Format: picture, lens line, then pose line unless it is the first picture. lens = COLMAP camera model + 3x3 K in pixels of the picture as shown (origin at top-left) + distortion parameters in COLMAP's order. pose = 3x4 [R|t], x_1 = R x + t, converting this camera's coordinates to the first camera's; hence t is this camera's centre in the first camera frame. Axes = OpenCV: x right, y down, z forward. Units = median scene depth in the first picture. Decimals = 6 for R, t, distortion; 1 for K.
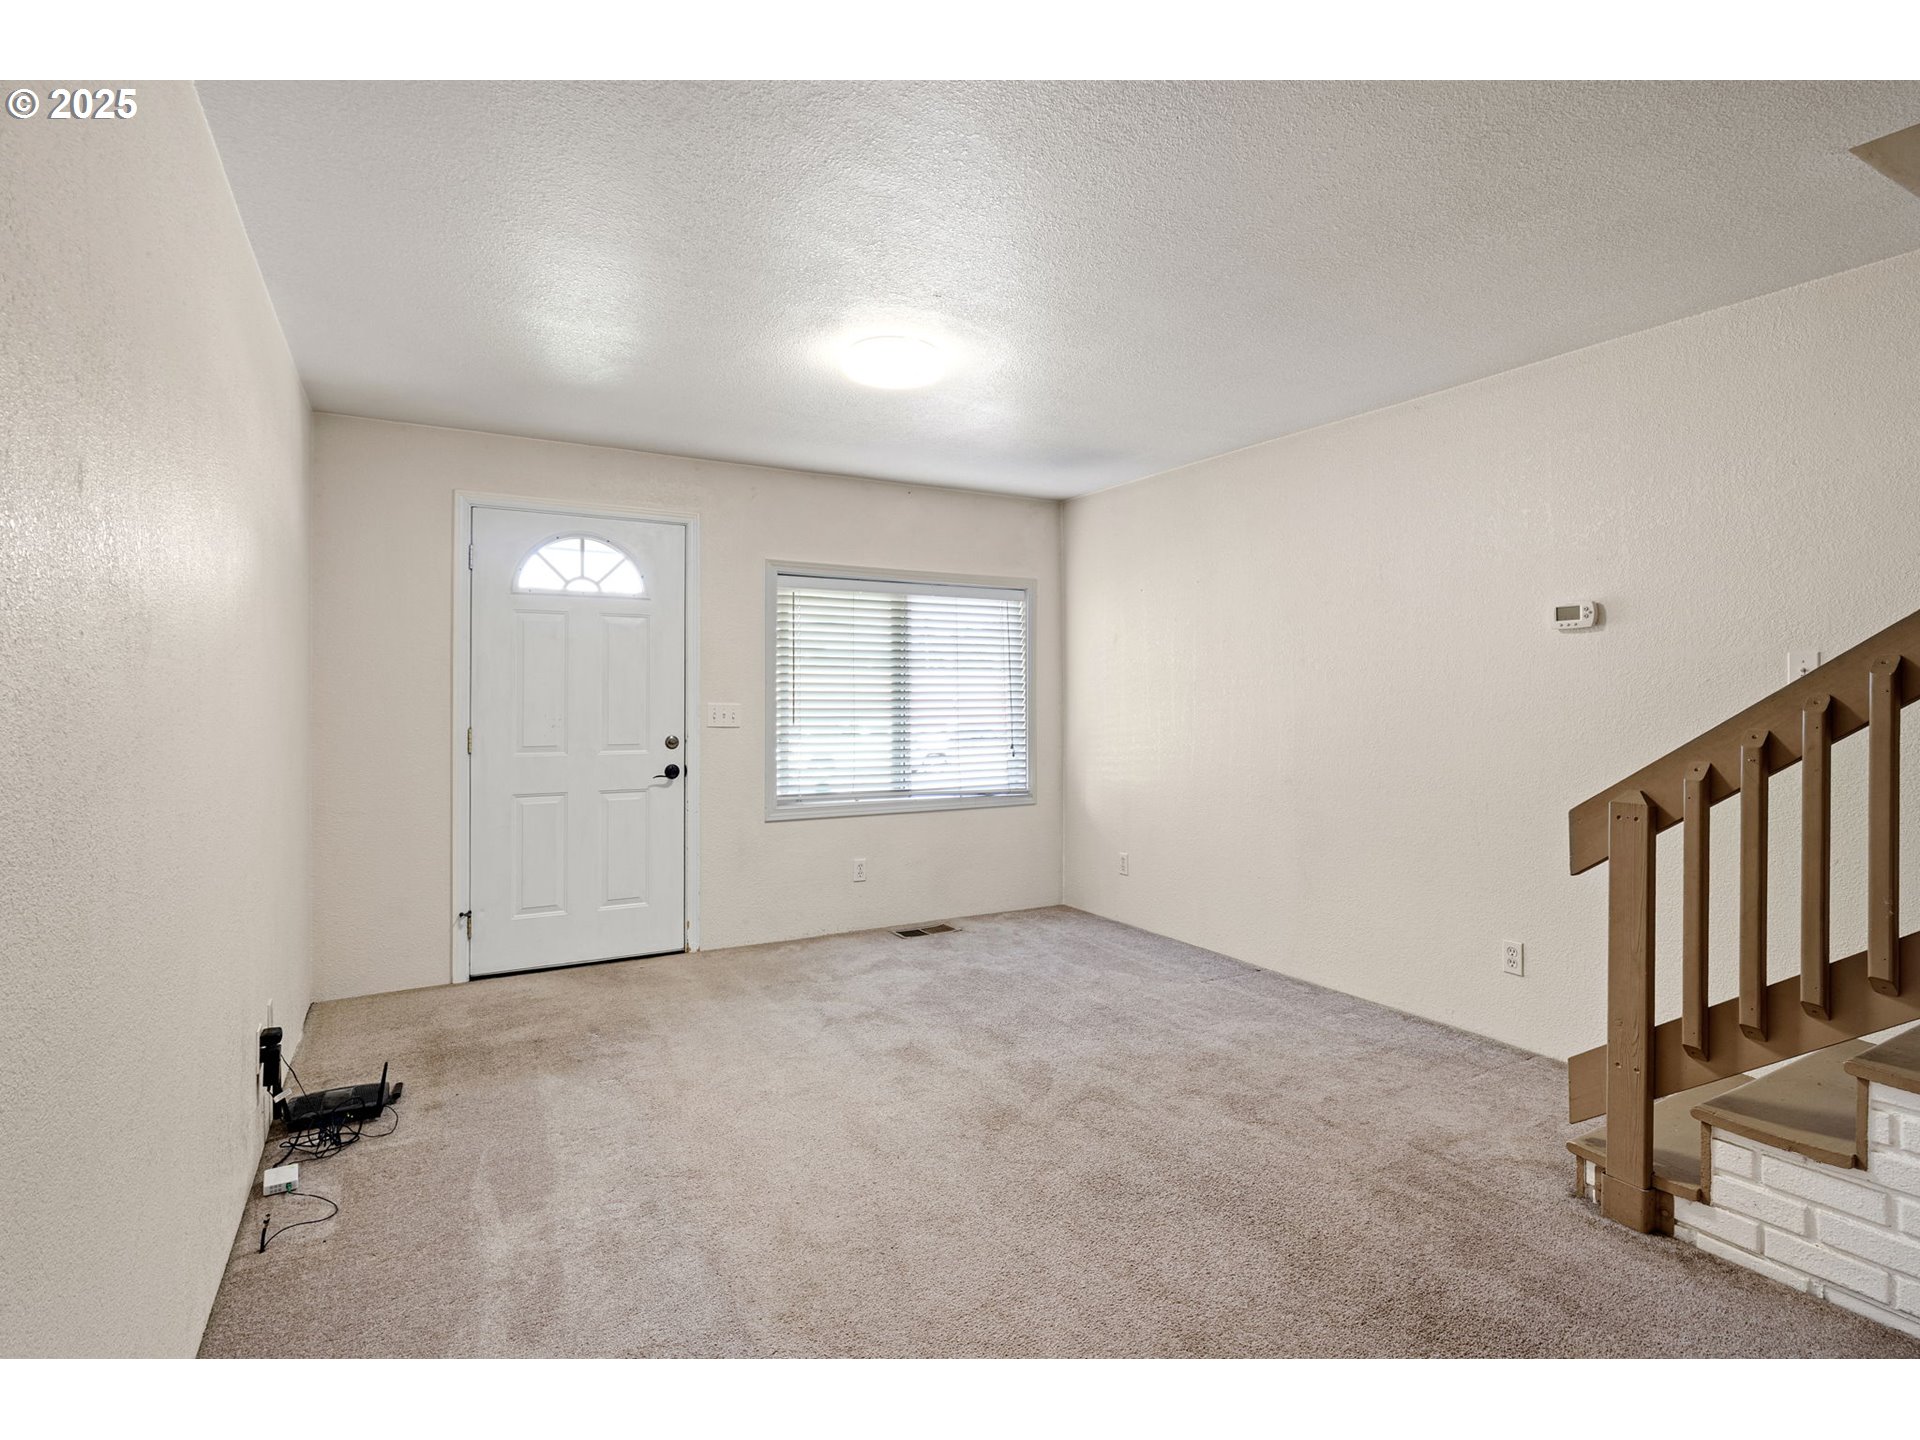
lens RADIAL K [[1054.9, 0, 978.8], [0, 1054.9, 707.3], [0, 0, 1]] dist [-0.003570, -0.000075]
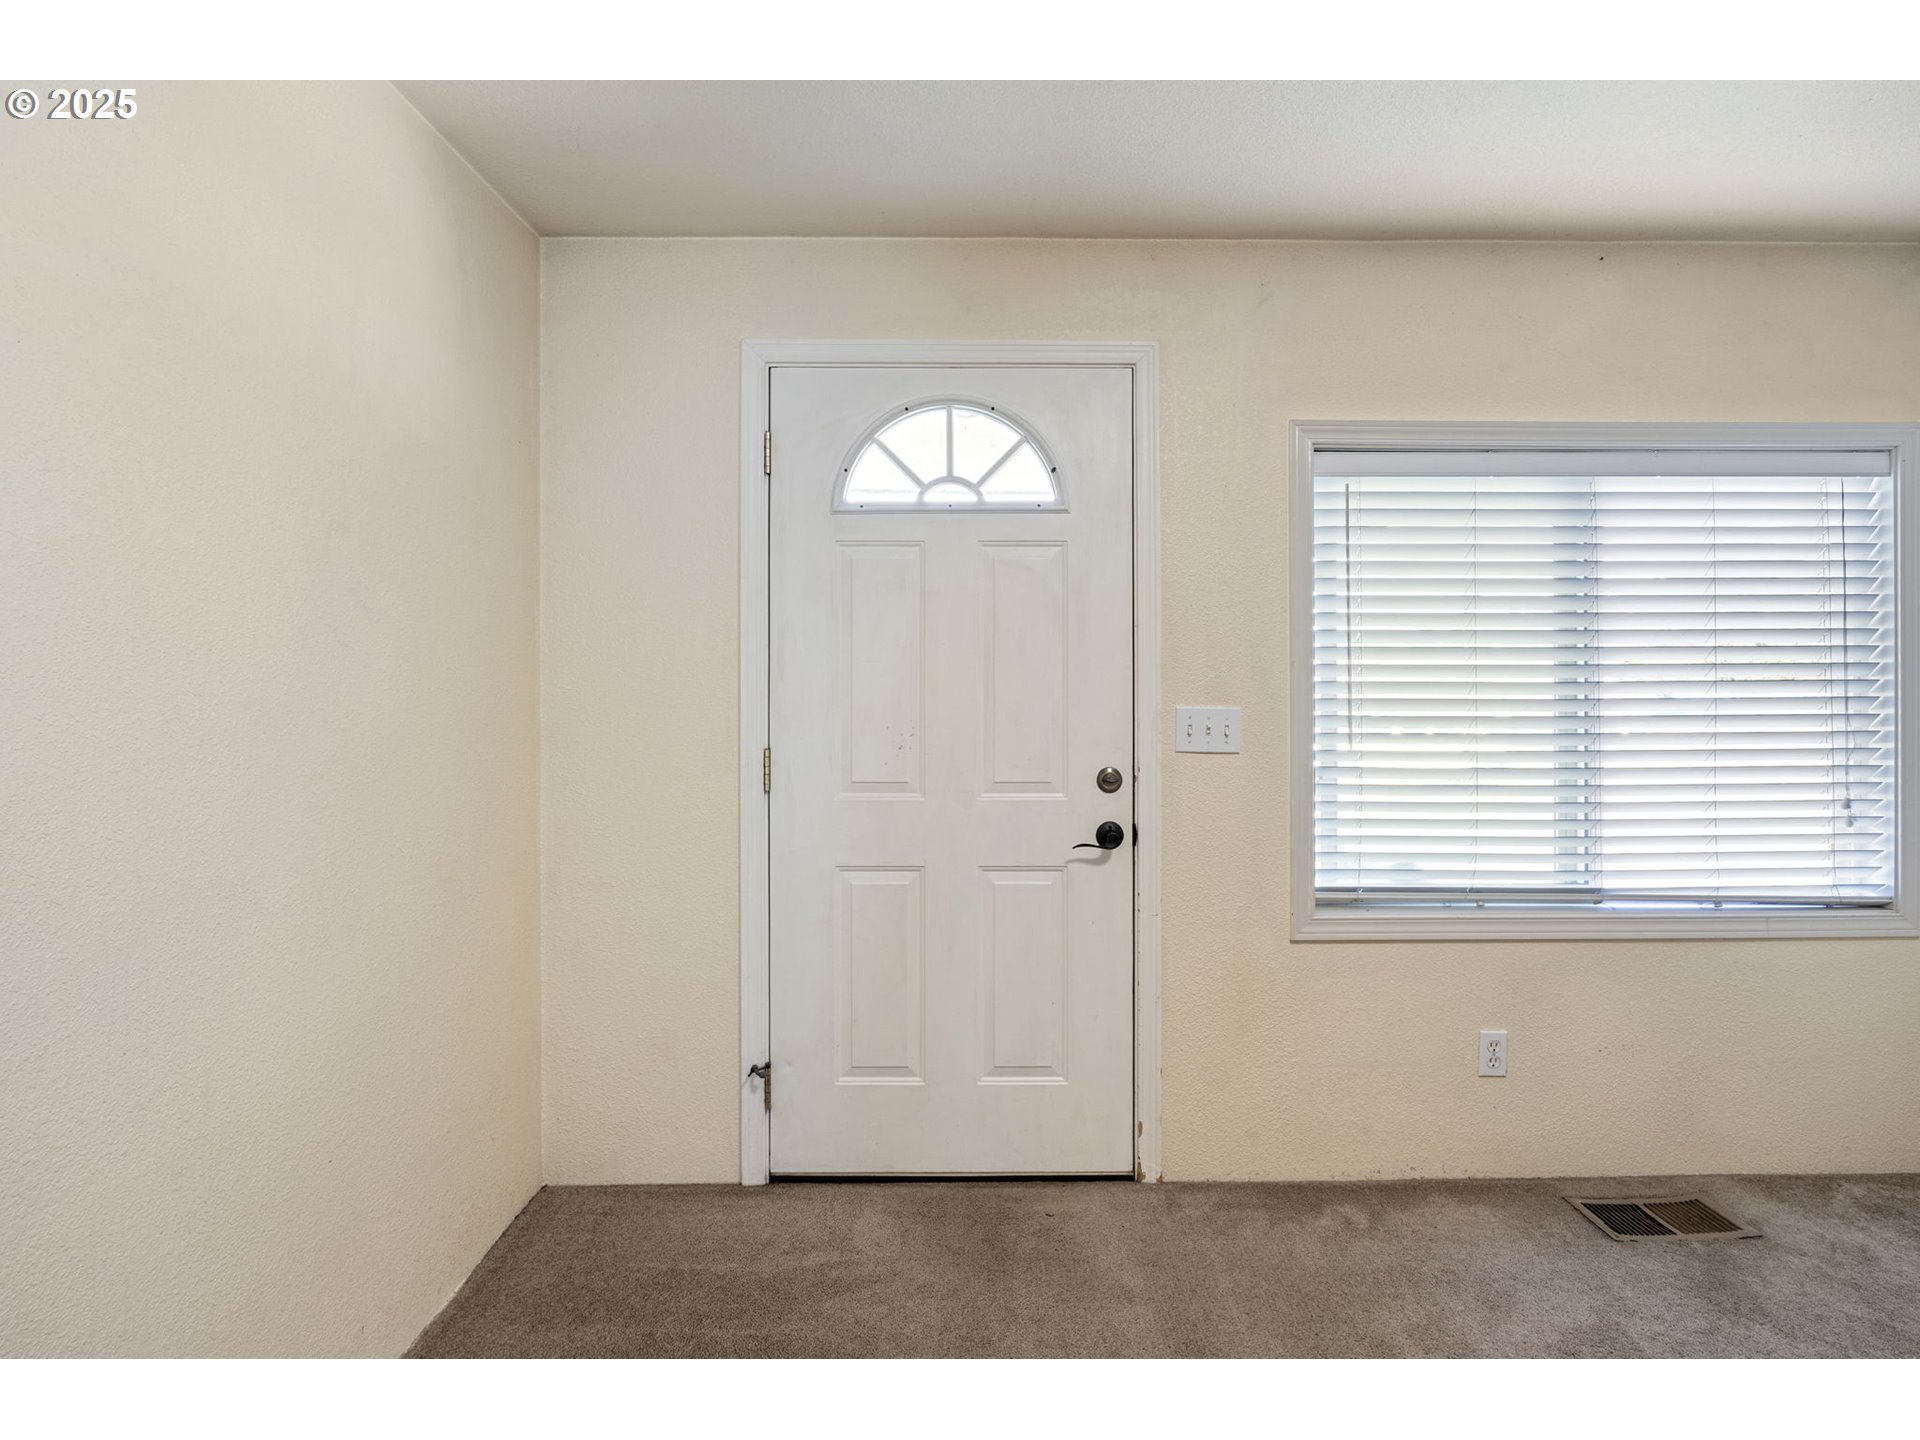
lens RADIAL K [[1168.0, 0, 960.4], [0, 1168.0, 697.4], [0, 0, 1]] dist [-0.016549, -0.000996]
pose [[0.876967, -0.007904, -0.480486, -0.074757], [-0.004556, 0.999683, -0.024760, 0.006605], [0.480530, 0.023903, 0.876653, 0.448251]]
